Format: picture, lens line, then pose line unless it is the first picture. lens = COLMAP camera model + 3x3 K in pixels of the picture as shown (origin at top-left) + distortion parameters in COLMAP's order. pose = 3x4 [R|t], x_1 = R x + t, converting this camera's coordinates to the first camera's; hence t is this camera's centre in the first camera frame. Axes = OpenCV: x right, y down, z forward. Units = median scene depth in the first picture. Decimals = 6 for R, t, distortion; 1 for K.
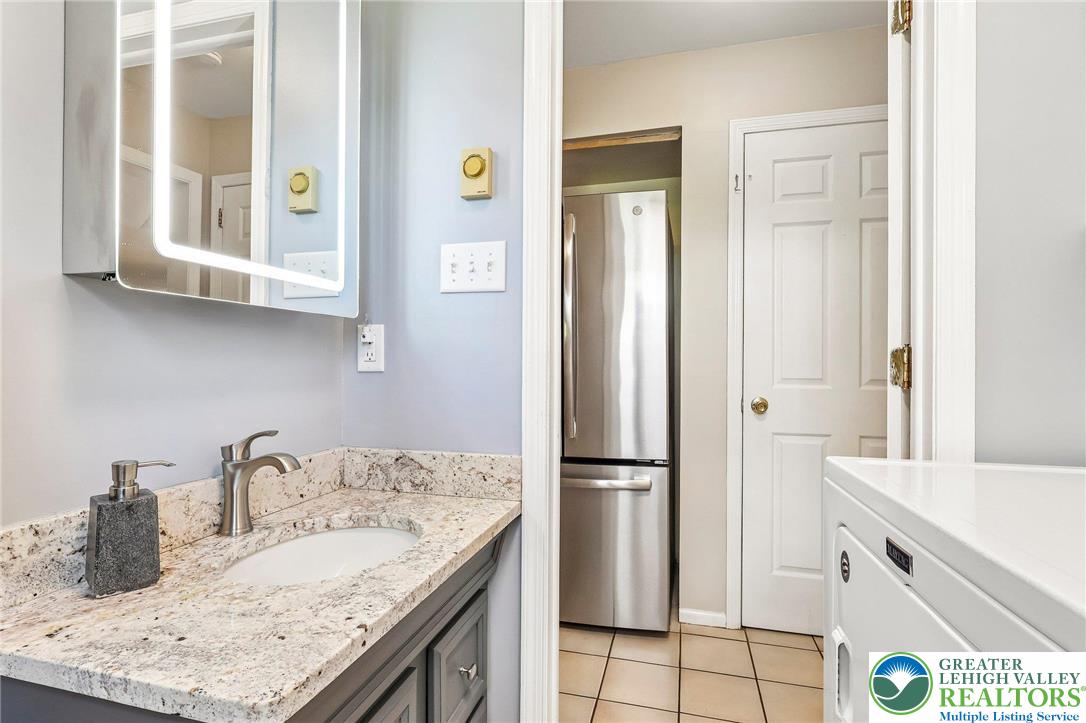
lens RADIAL K [[545.1, 0, 543.0], [0, 545.1, 361.5], [0, 0, 1]] dist [-0.000049, 0.000105]
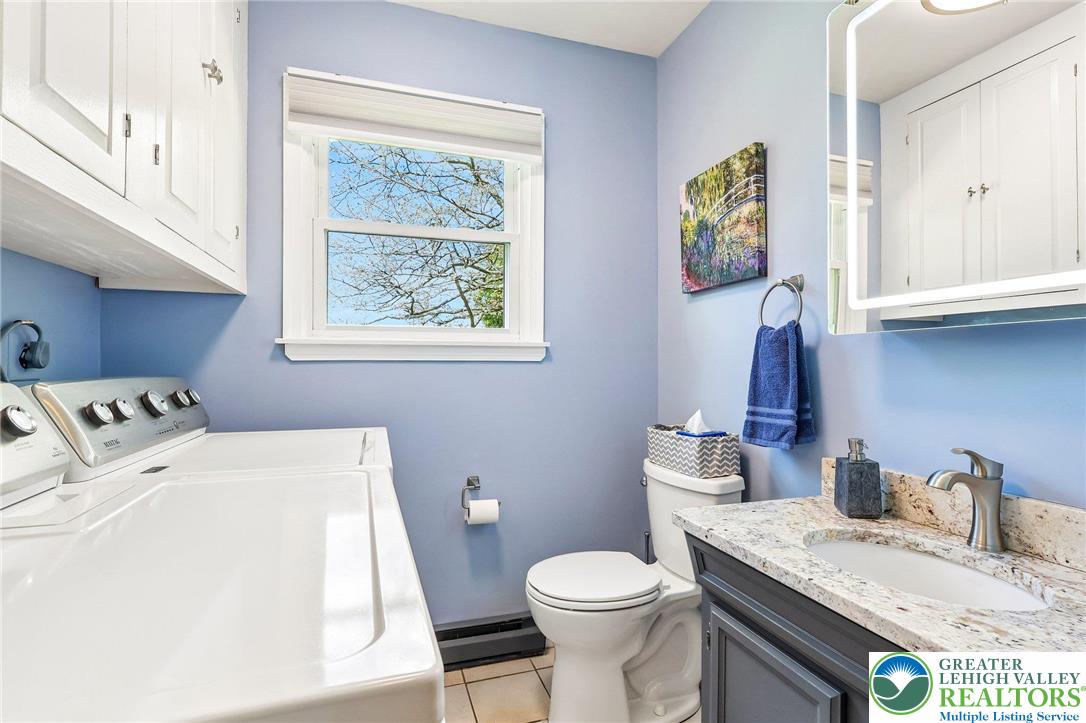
lens RADIAL K [[521.8, 0, 539.7], [0, 521.8, 360.2], [0, 0, 1]] dist [0.000778, 0.000150]
pose [[-0.839123, -0.008251, -0.543879, 0.806922], [-0.002607, 0.999934, -0.011147, -0.033705], [0.543935, -0.007936, -0.839090, 1.610953]]
